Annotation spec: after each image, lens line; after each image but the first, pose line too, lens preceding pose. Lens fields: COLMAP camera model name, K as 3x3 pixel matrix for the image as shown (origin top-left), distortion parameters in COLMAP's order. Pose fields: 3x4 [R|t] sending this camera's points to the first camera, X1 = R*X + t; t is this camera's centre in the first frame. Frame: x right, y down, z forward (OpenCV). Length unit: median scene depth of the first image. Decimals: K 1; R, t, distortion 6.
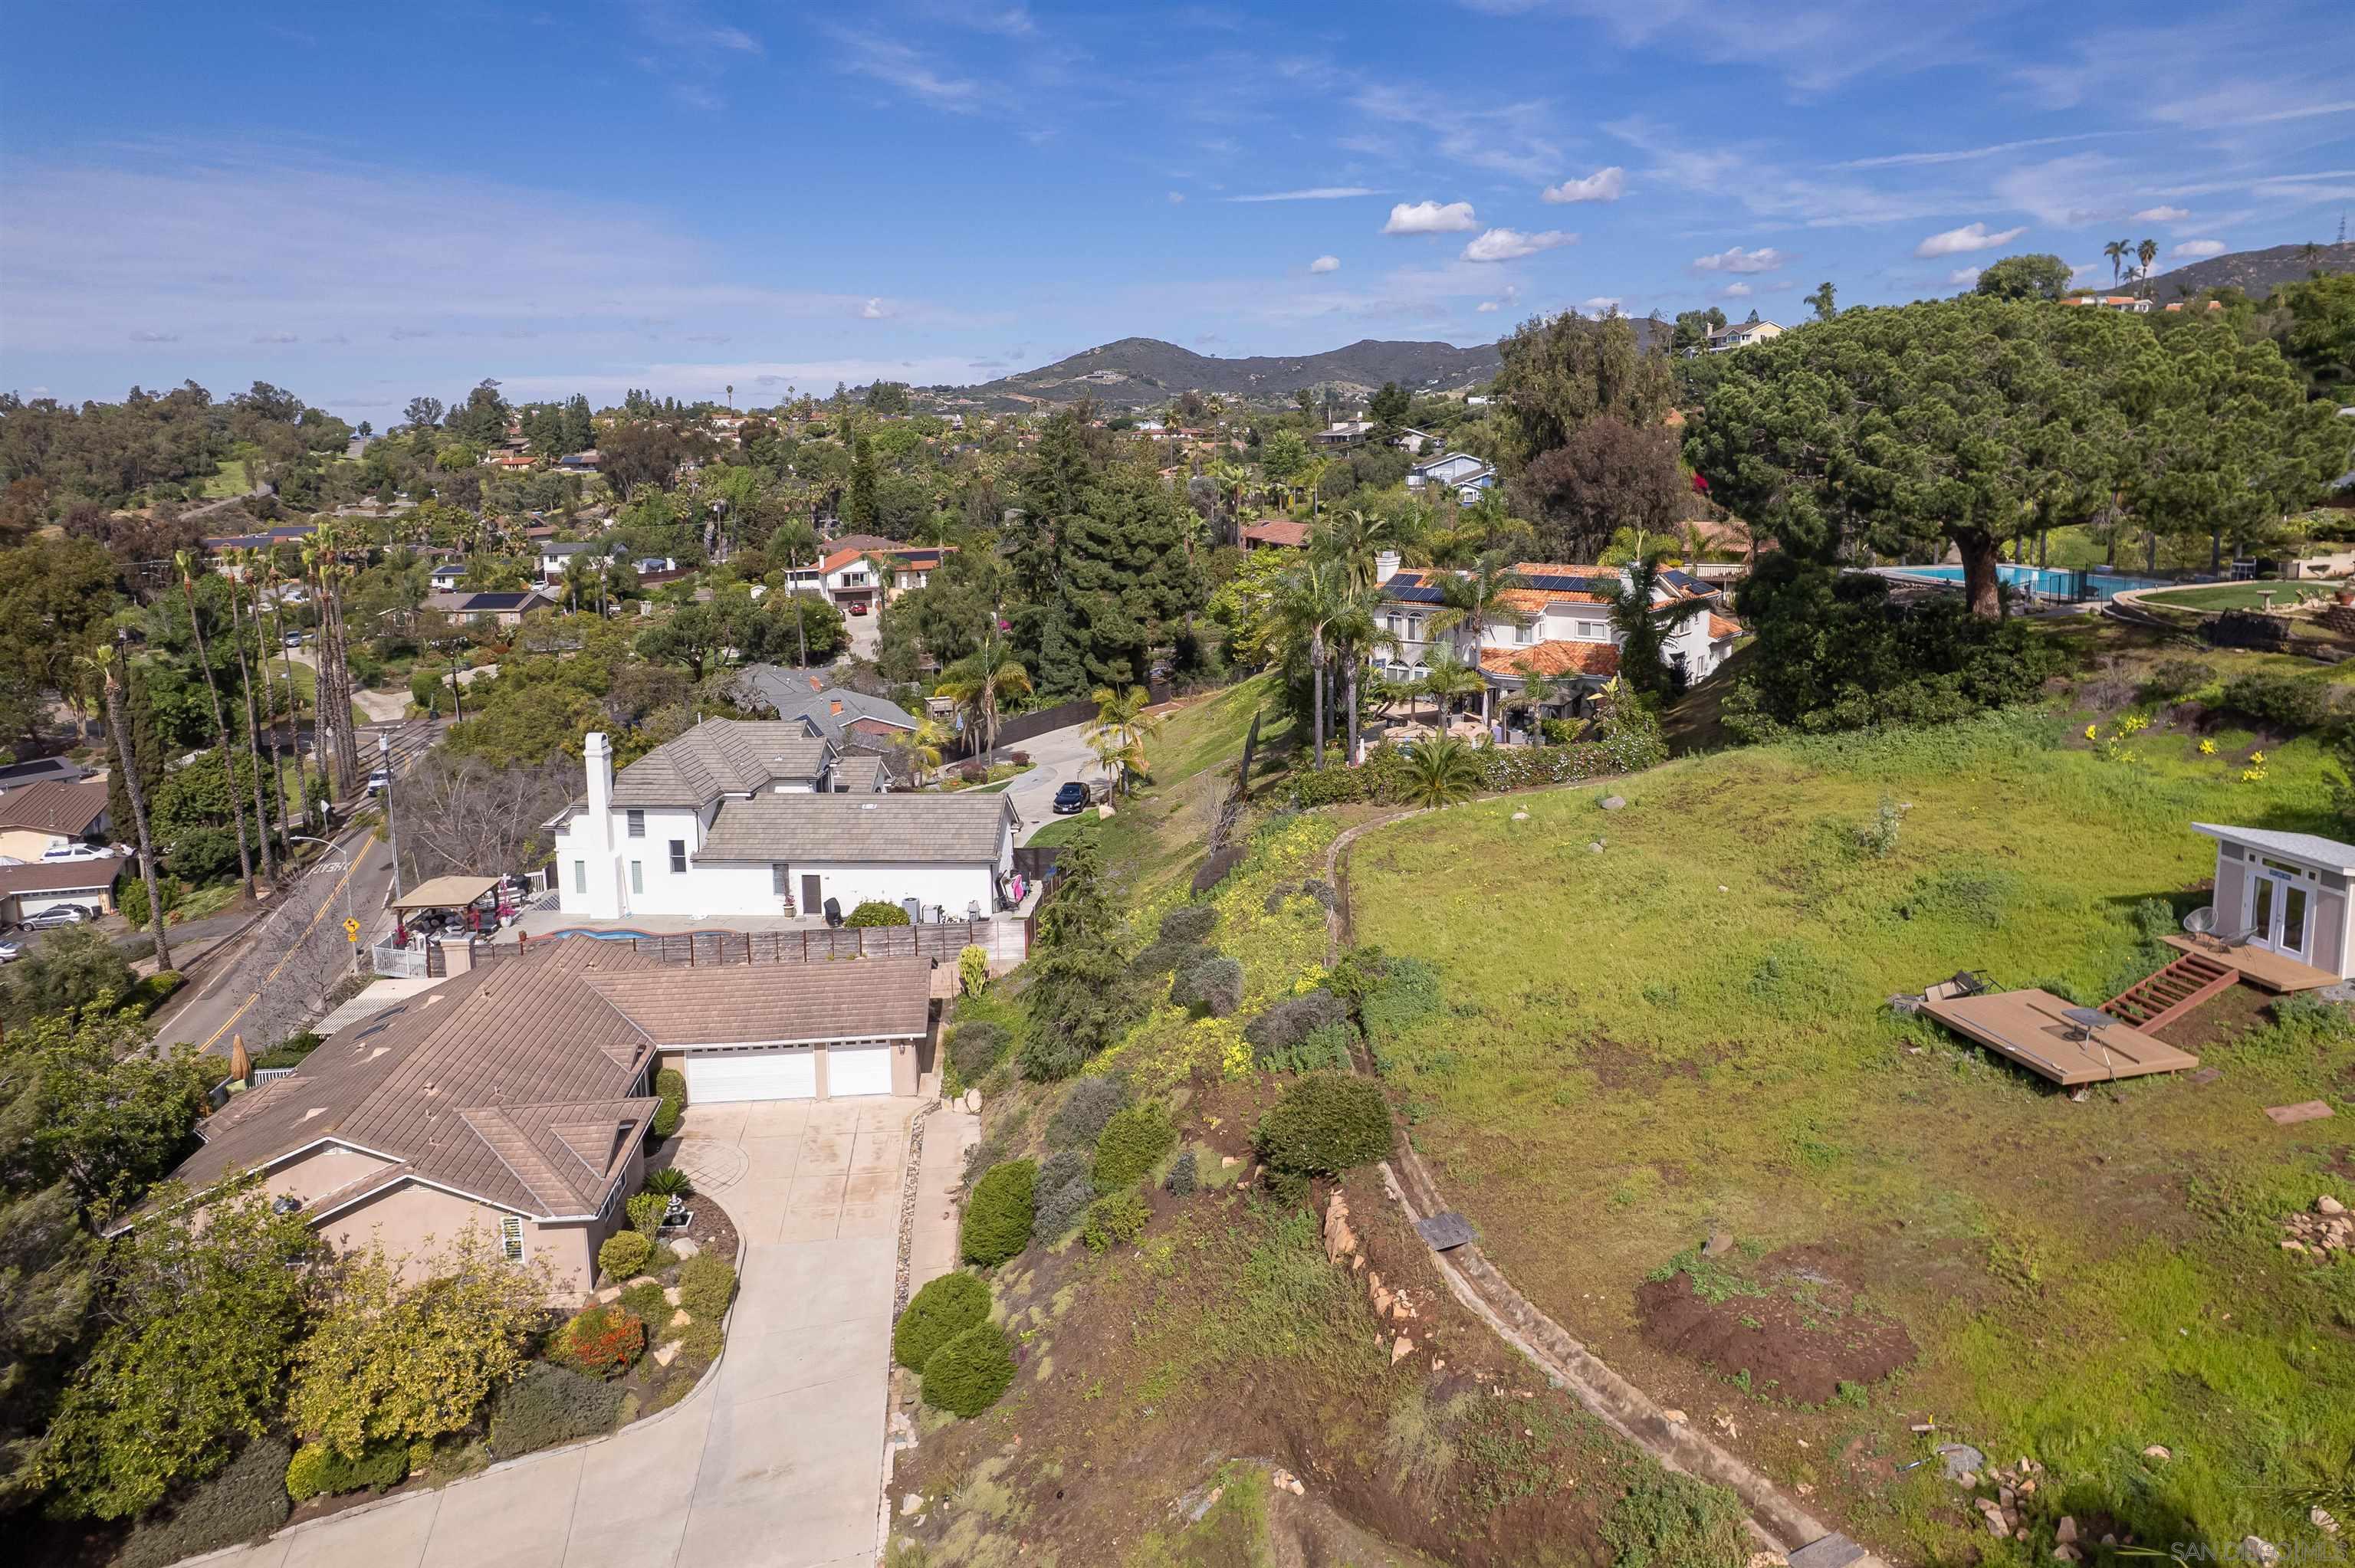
lens RADIAL K [[1539.1, 0, 1186.9], [0, 1539.1, 745.8], [0, 0, 1]] dist [-0.073363, 0.065843]
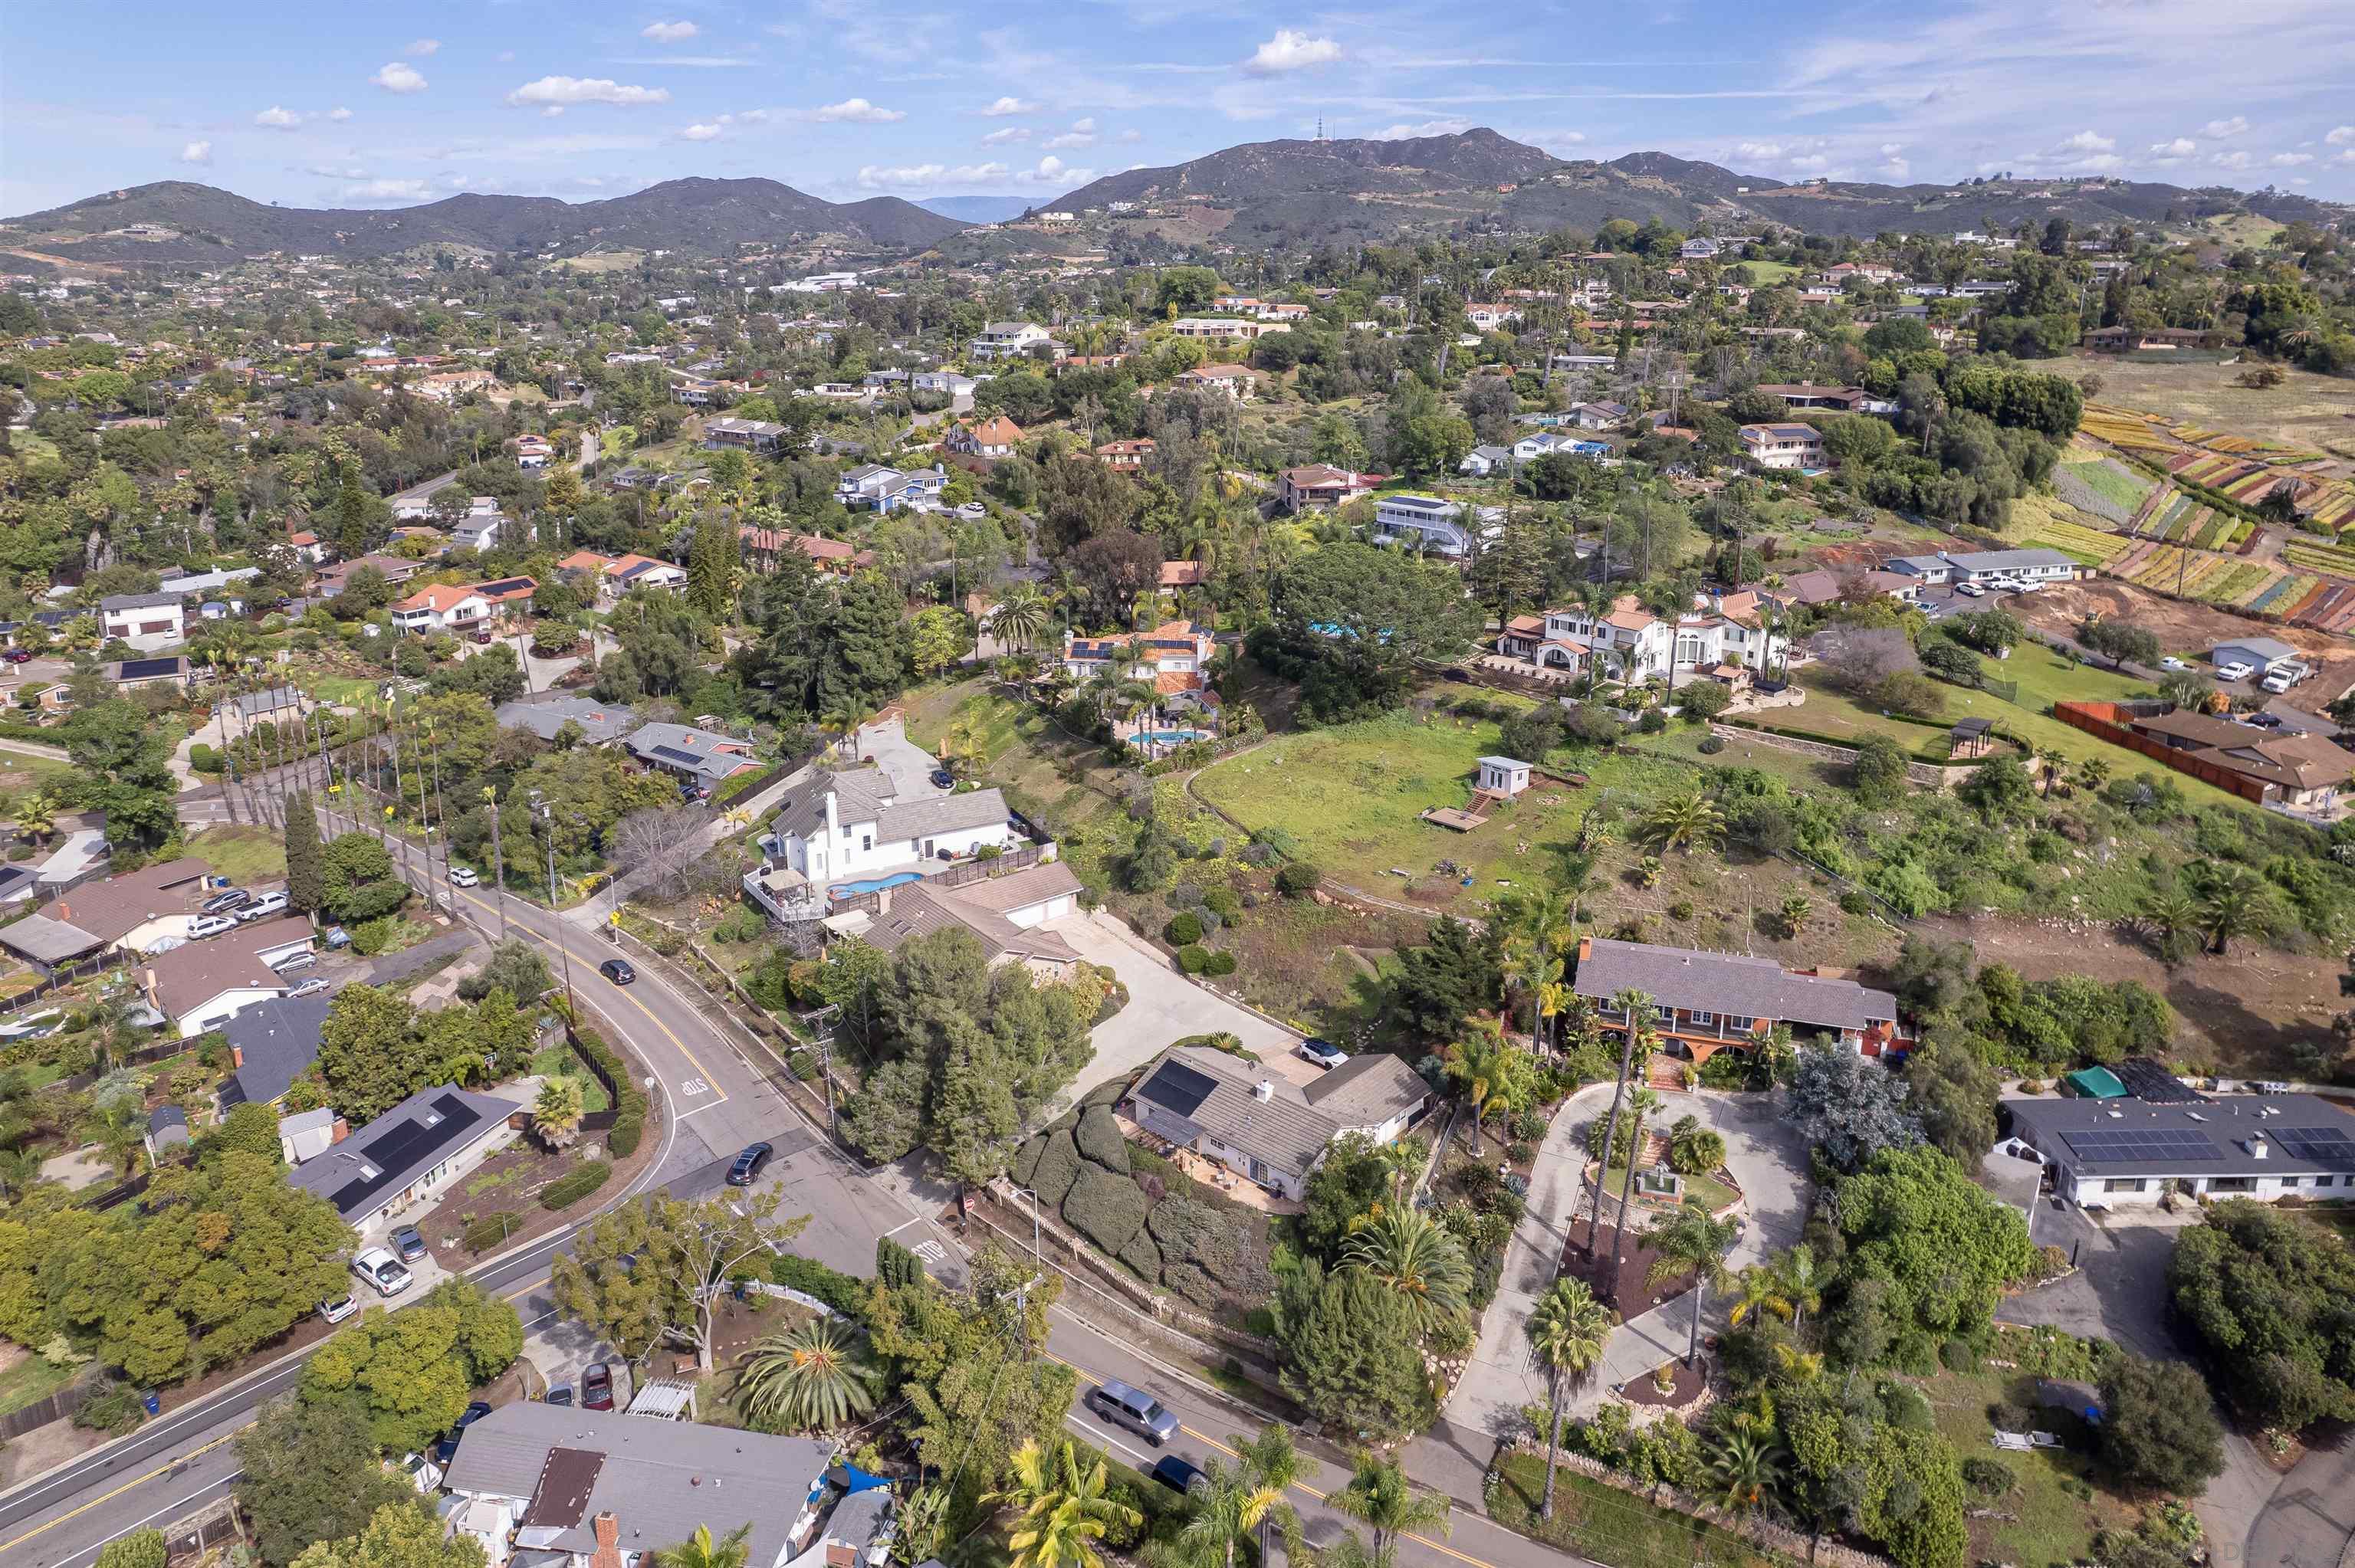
lens RADIAL K [[1539.1, 0, 1167.9], [0, 1539.1, 776.5], [0, 0, 1]] dist [-0.073363, 0.065843]
pose [[0.853732, -0.157417, 0.496349, -1.261886], [0.096828, 0.984577, 0.145711, -0.355577], [-0.511631, -0.076338, 0.855807, -1.263160]]
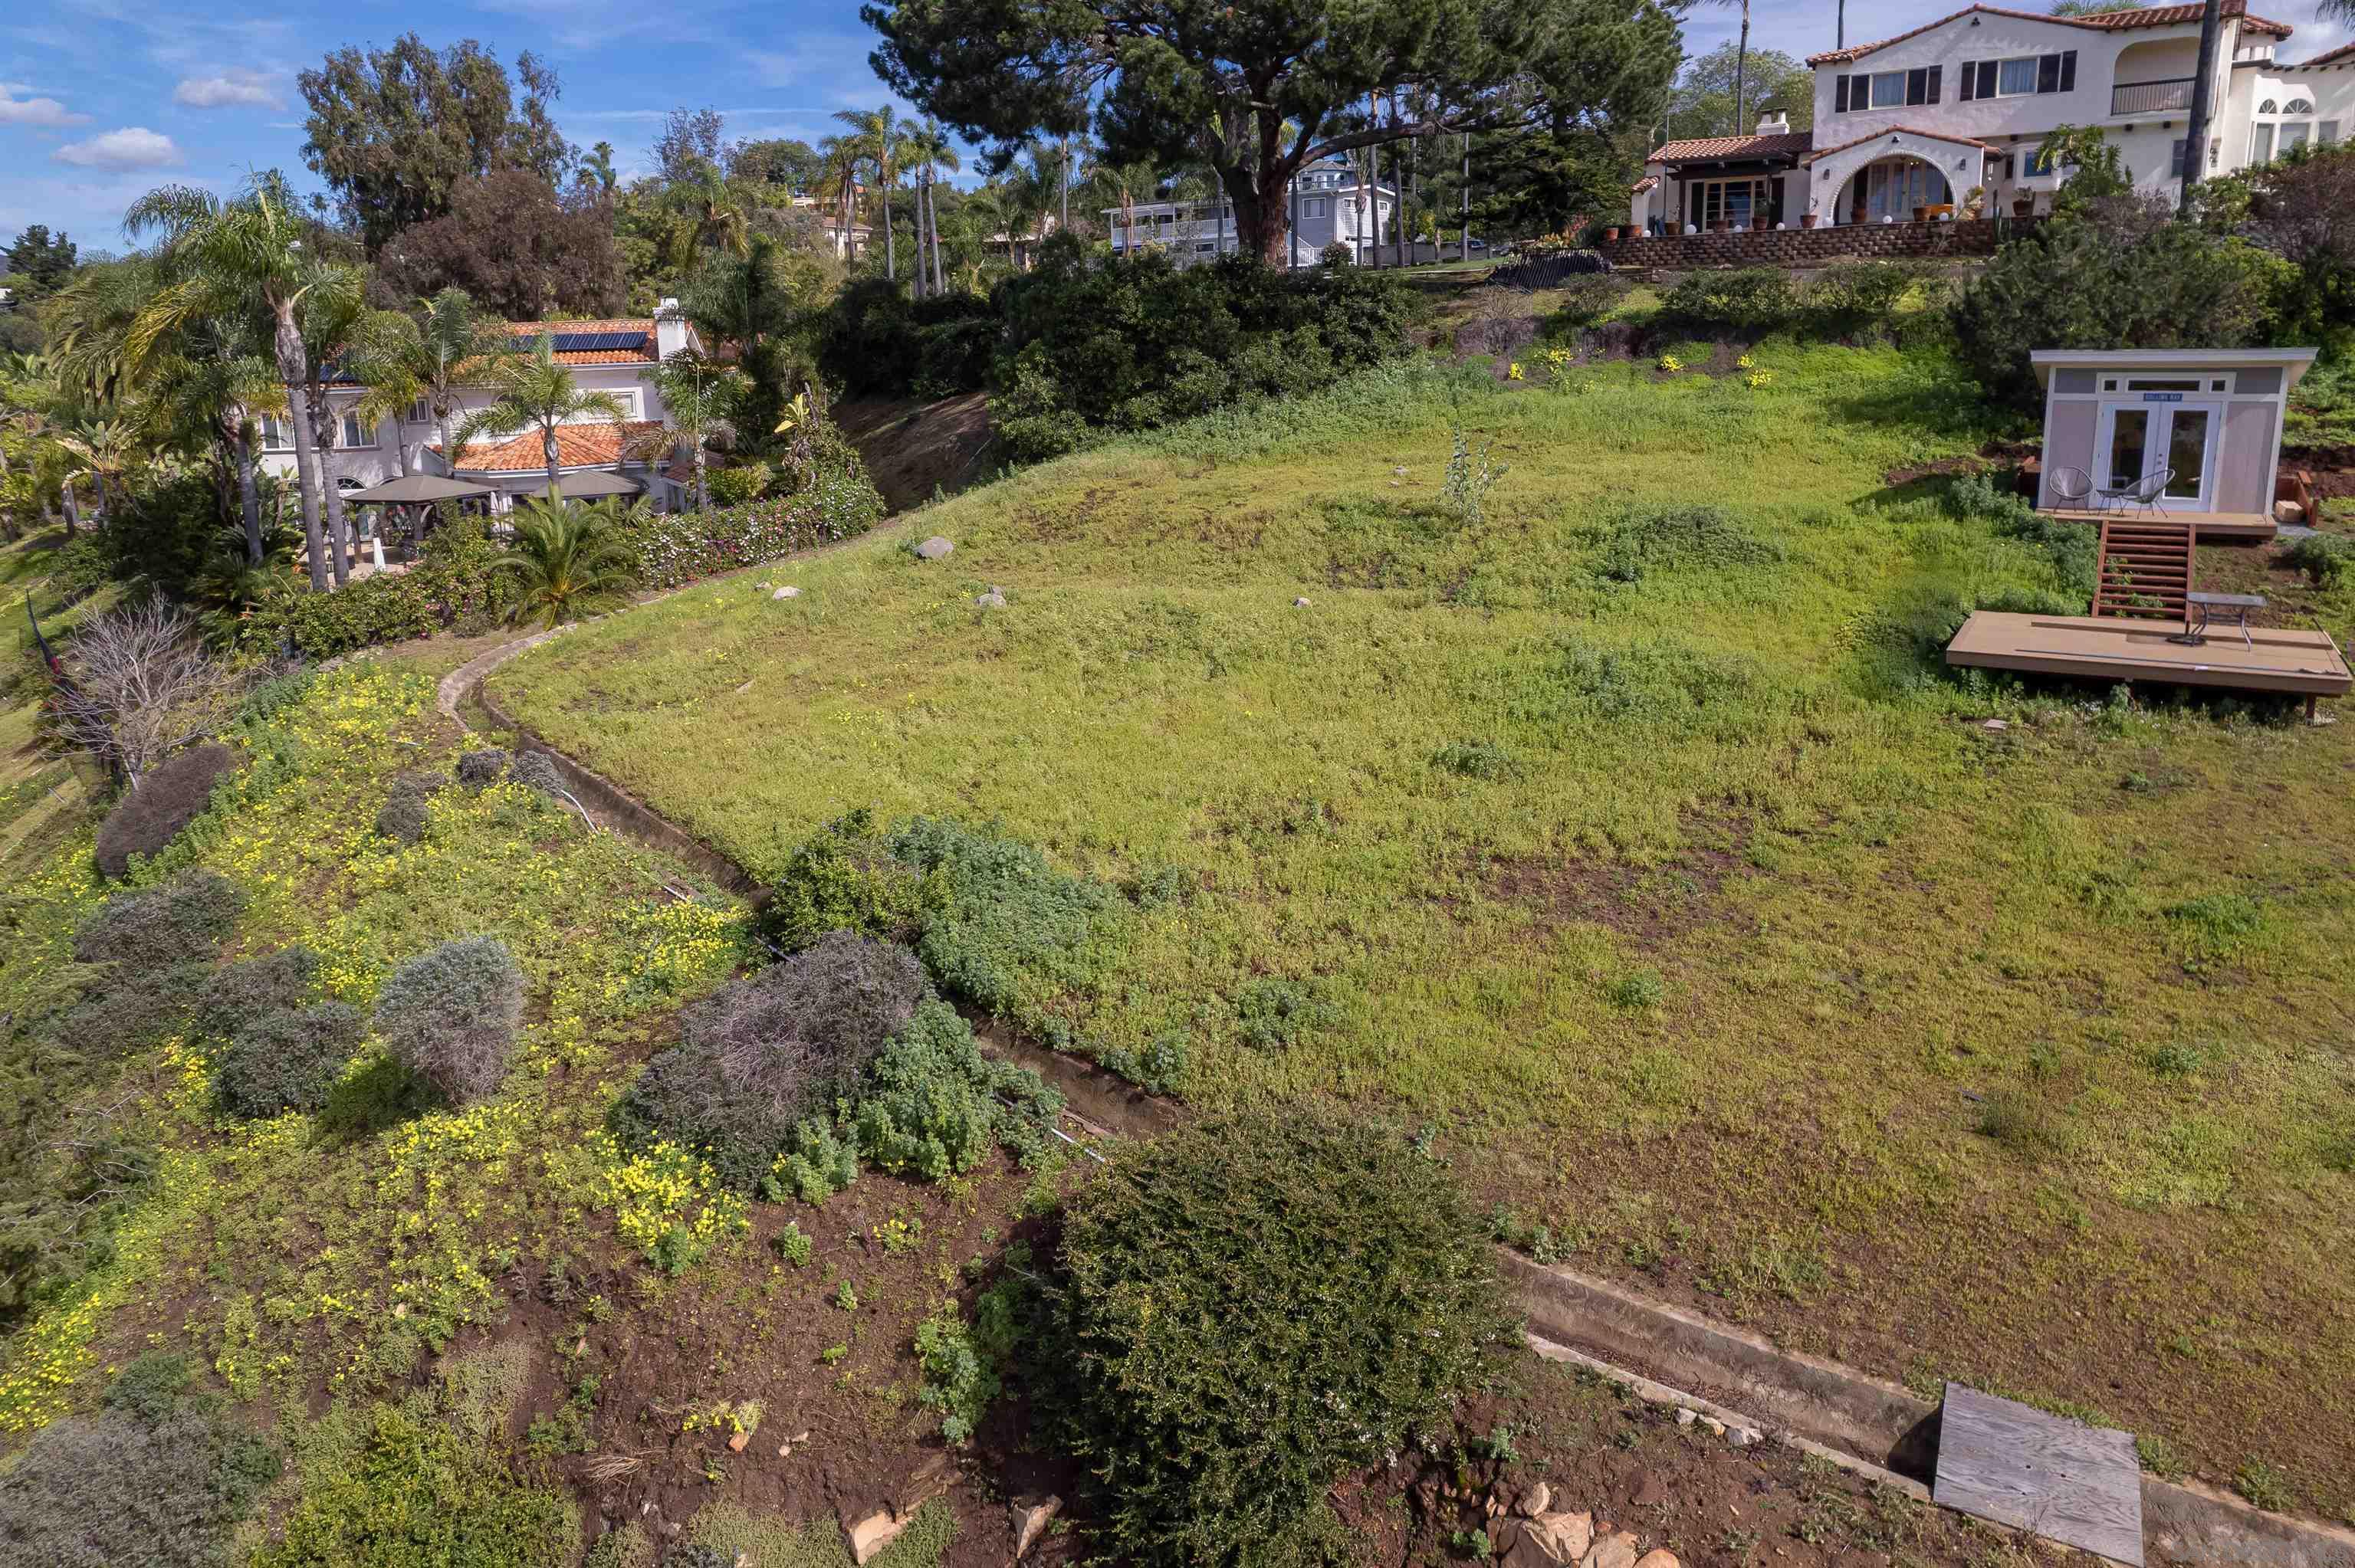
lens RADIAL K [[1539.1, 0, 1188.4], [0, 1539.1, 687.4], [0, 0, 1]] dist [-0.073363, 0.065843]
pose [[0.704628, -0.151394, 0.693239, -0.074294], [0.147517, 0.986883, 0.065581, 0.065398], [-0.694074, 0.056054, 0.717718, 0.500326]]
